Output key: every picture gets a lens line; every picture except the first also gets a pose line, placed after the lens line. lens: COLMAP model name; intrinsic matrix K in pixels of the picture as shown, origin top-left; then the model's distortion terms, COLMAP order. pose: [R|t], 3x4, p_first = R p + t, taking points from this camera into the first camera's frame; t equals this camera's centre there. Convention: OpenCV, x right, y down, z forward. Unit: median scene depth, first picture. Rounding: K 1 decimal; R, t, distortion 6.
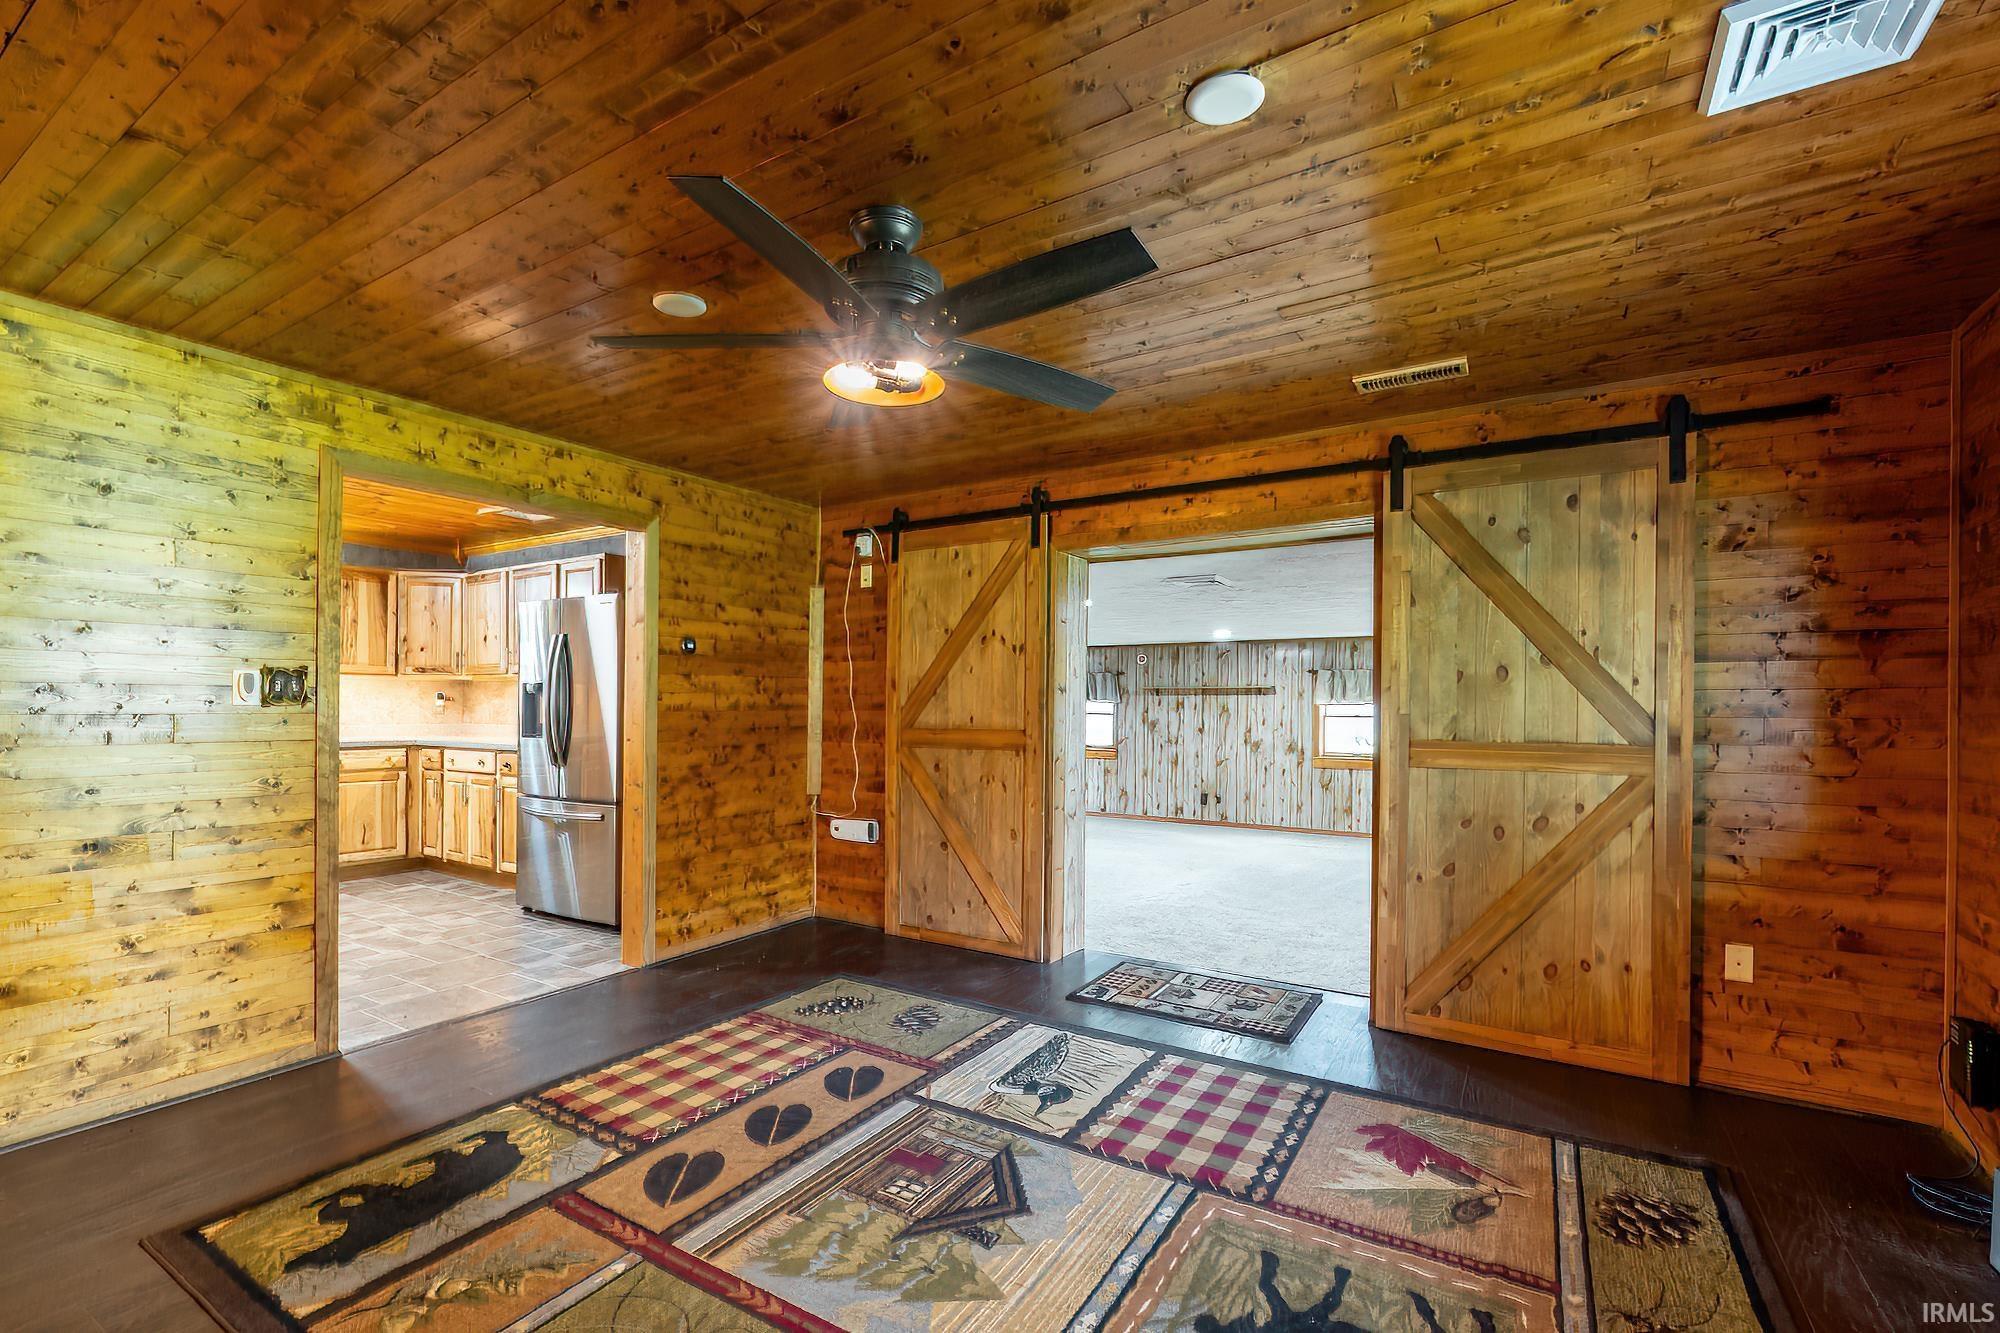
lens RADIAL K [[904.0, 0, 963.3], [0, 904.0, 706.4], [0, 0, 1]] dist [0.005512, -0.001662]
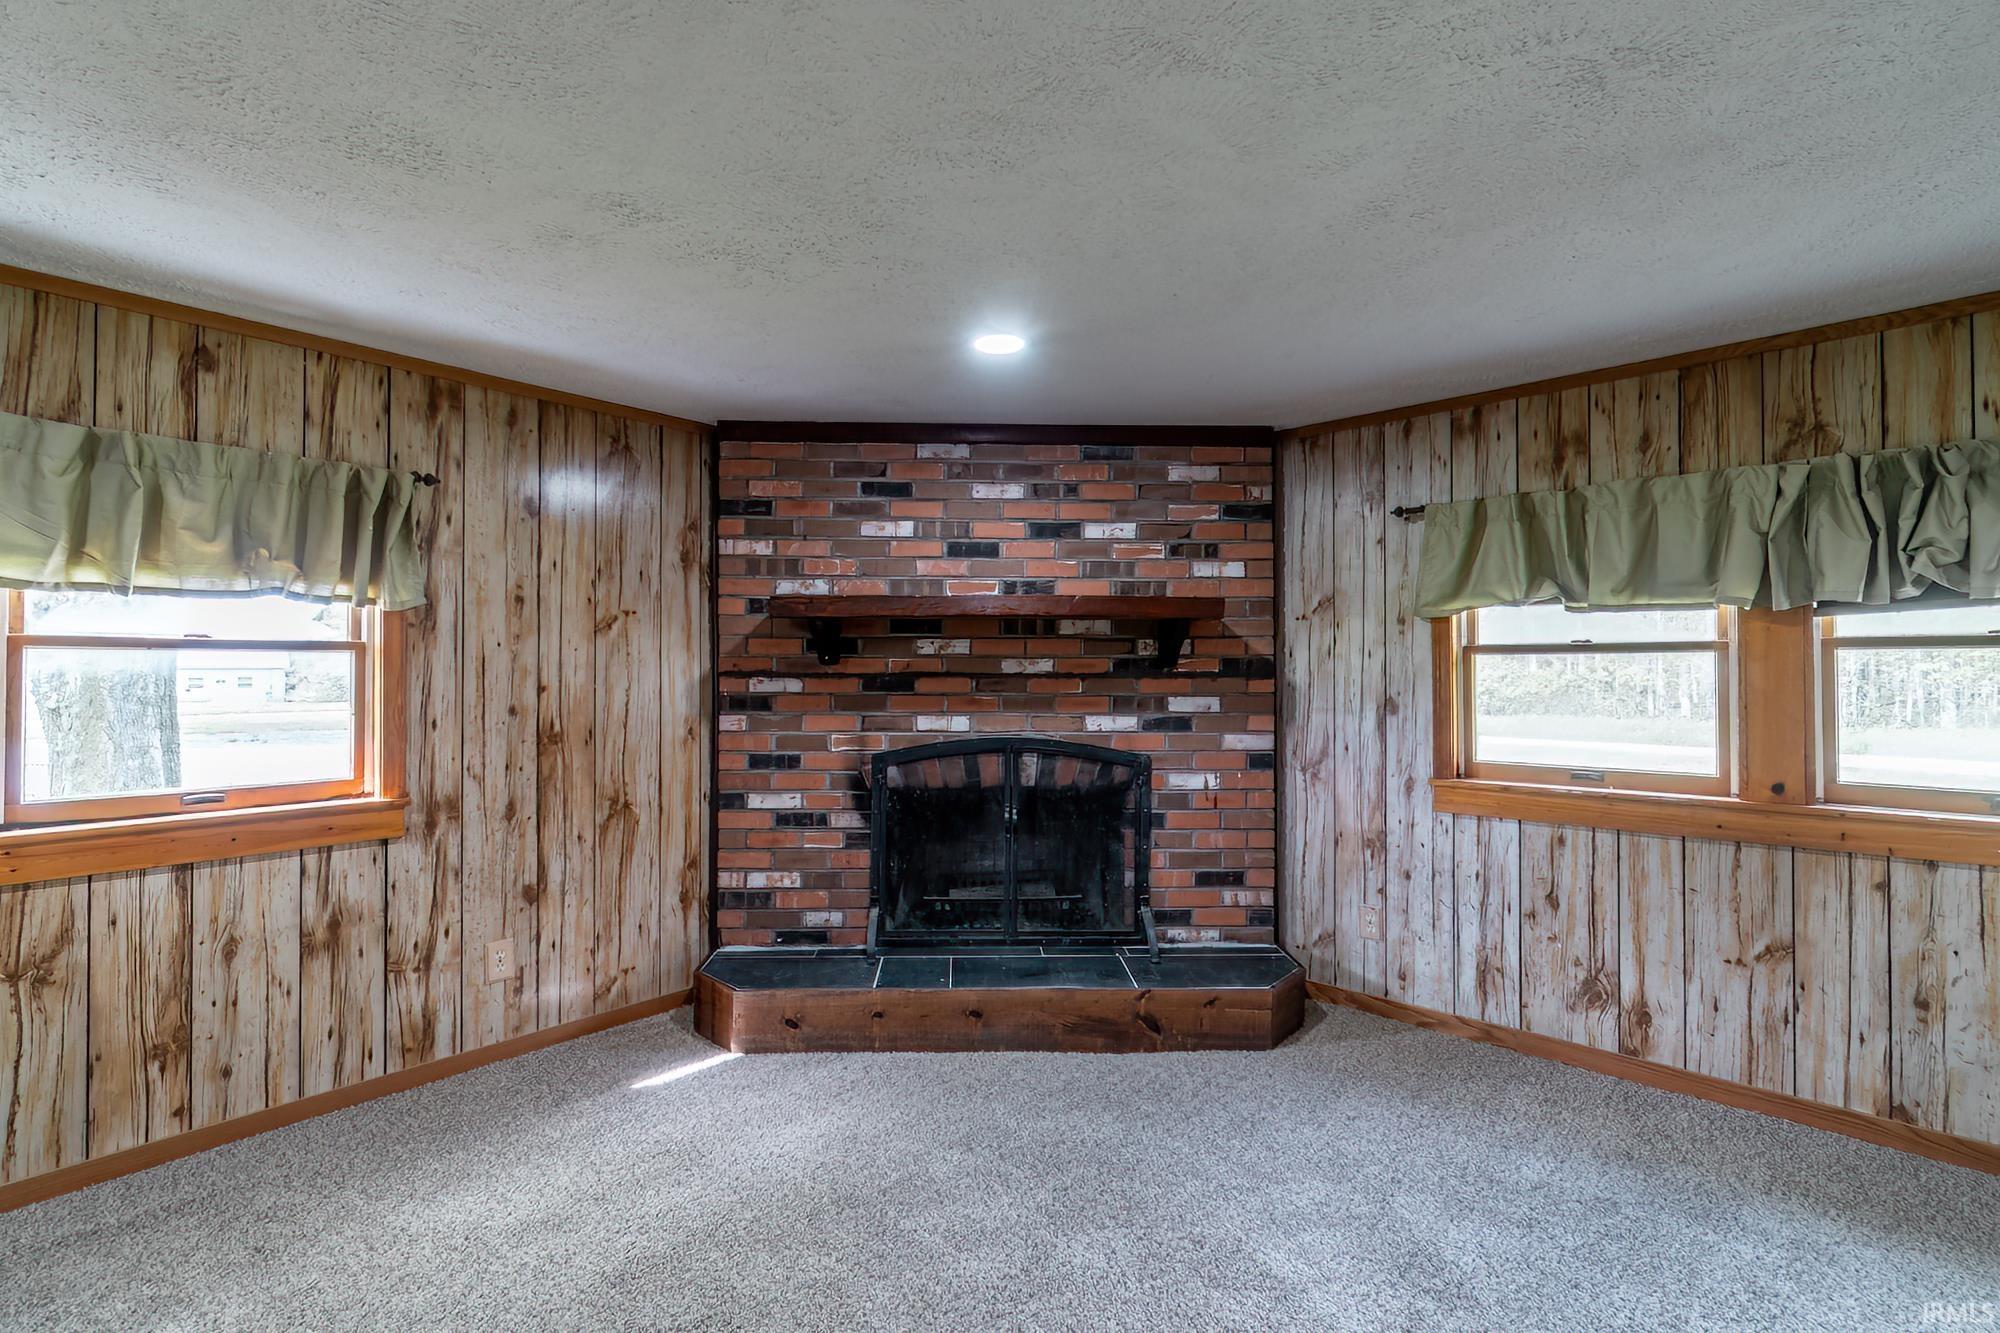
lens RADIAL K [[884.4, 0, 933.6], [0, 884.4, 657.2], [0, 0, 1]] dist [-0.003738, 0.002159]
pose [[0.140834, 0.005631, 0.990017, 0.634355], [0.002776, 0.999978, -0.006082, 0.046407], [-0.990029, 0.003605, 0.140815, 2.161307]]
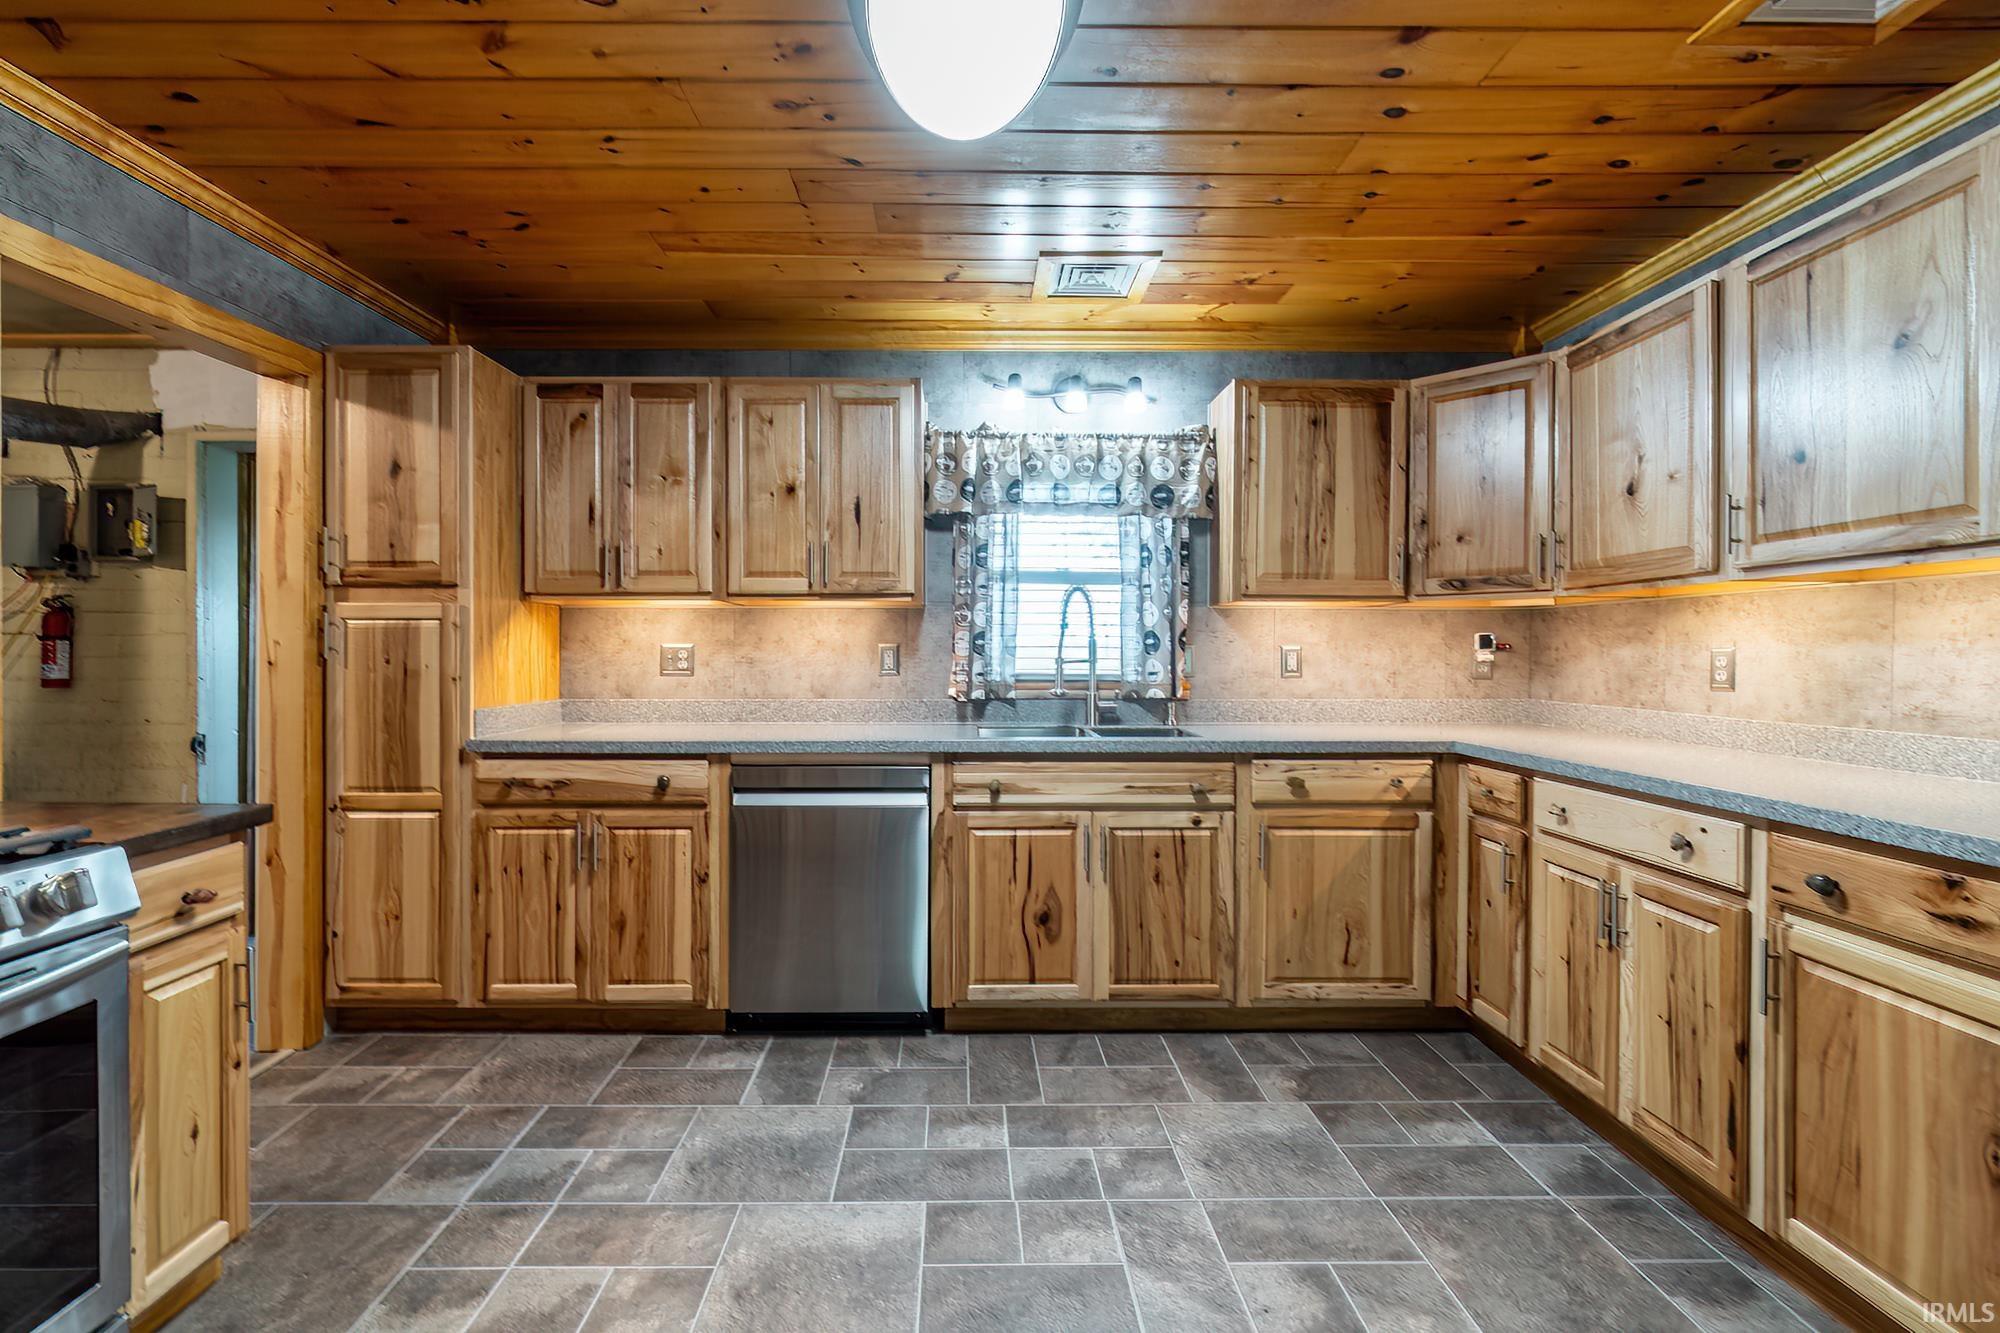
lens RADIAL K [[884.4, 0, 962.3], [0, 884.4, 657.3], [0, 0, 1]] dist [-0.003738, 0.002159]
pose [[0.554499, -0.000369, -0.832184, -0.735498], [0.001725, 0.999998, 0.000706, -0.008683], [0.832183, -0.001827, 0.554499, 1.092449]]
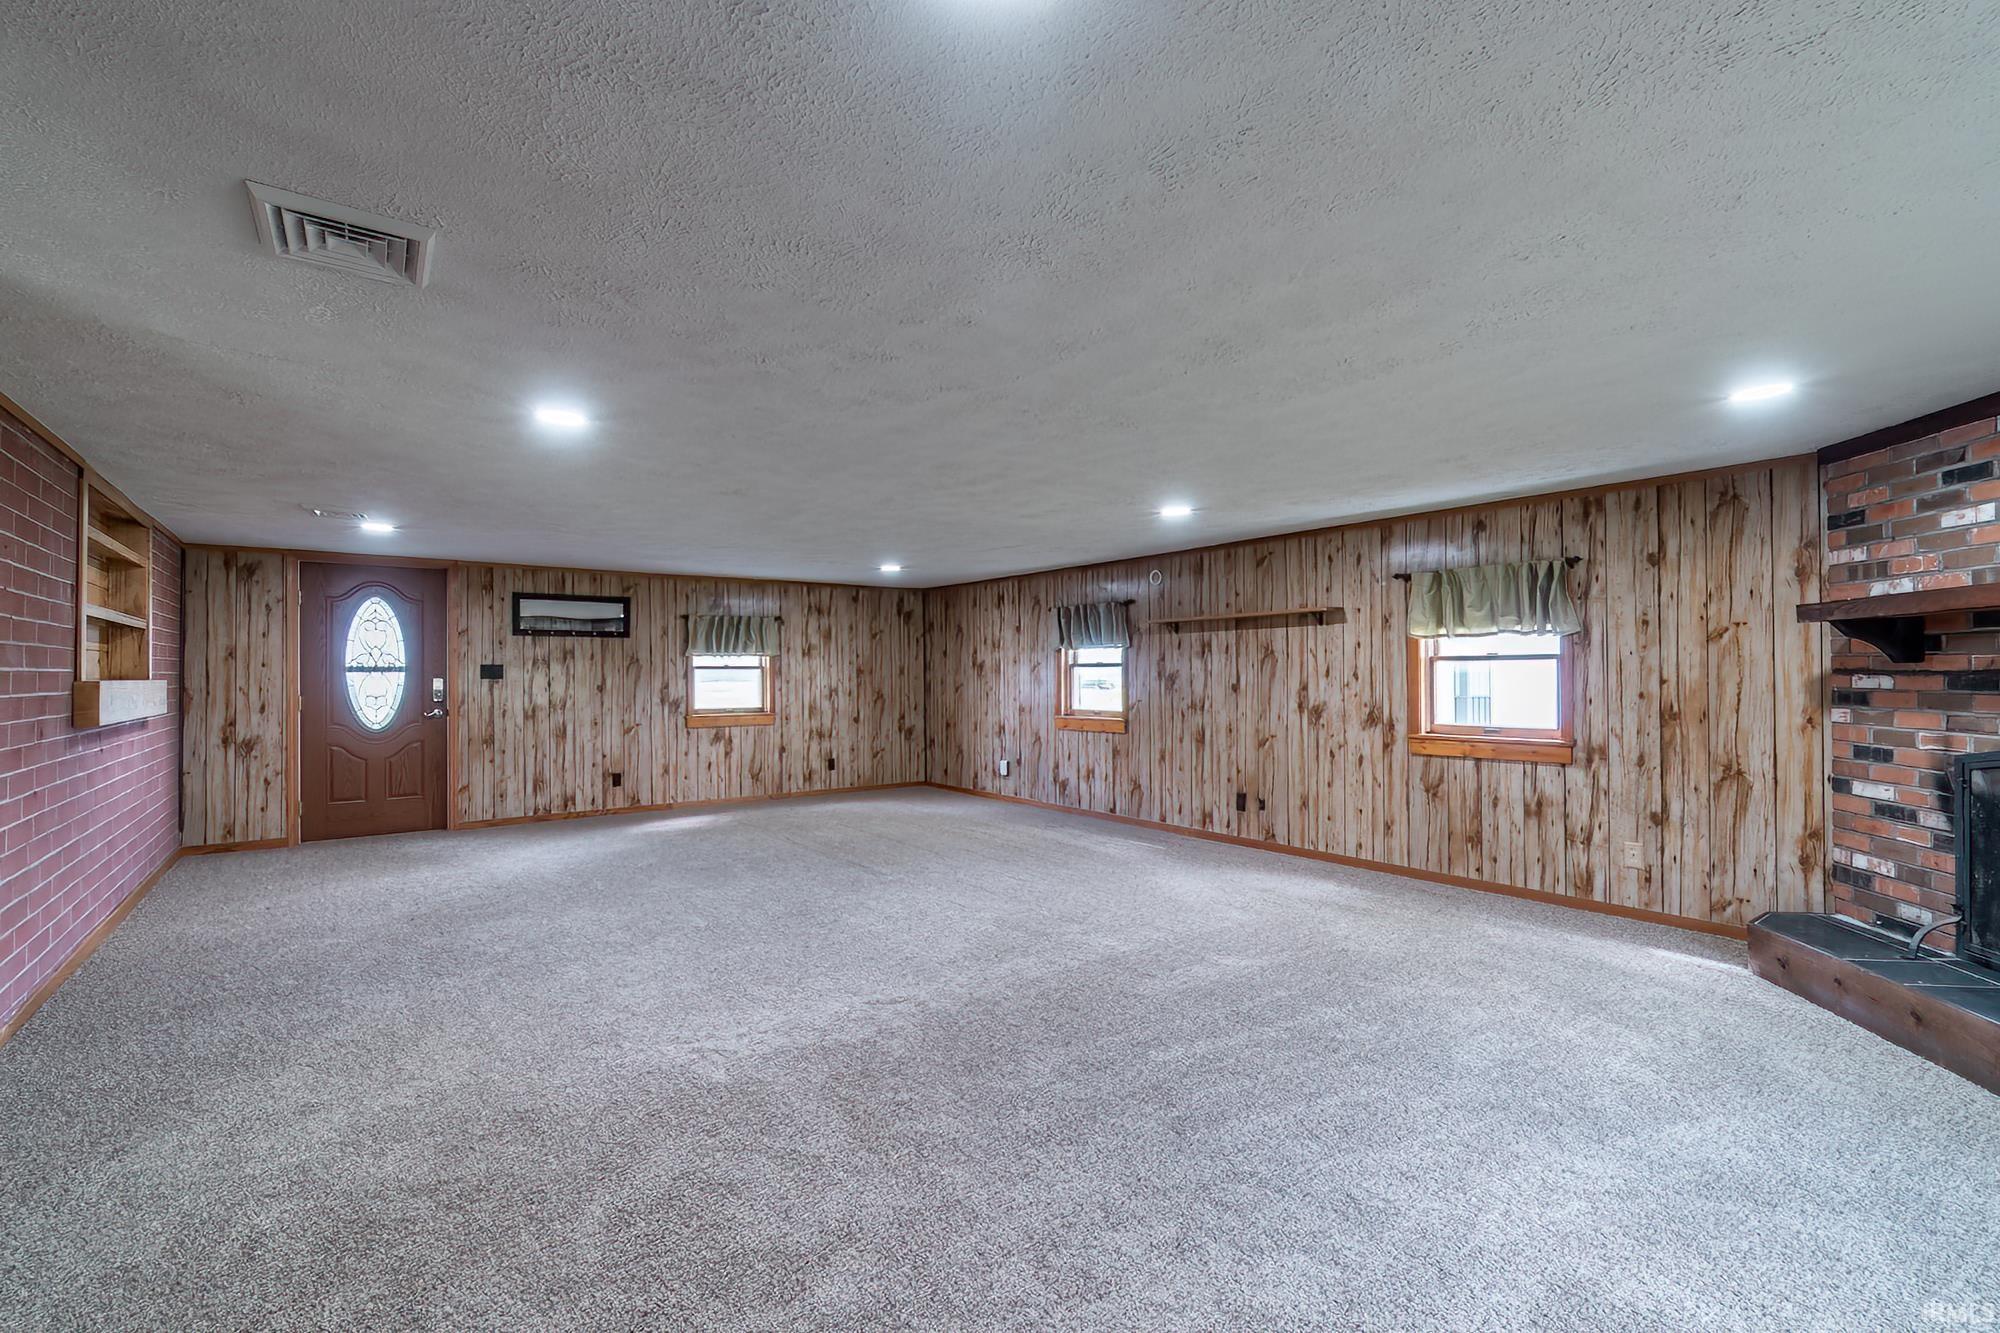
lens RADIAL K [[884.4, 0, 982.2], [0, 884.4, 670.1], [0, 0, 1]] dist [-0.003738, 0.002159]
pose [[0.940527, -0.013968, -0.339432, 0.931429], [0.012148, 0.999898, -0.007488, 0.051775], [0.339502, 0.002920, 0.940601, 1.186541]]
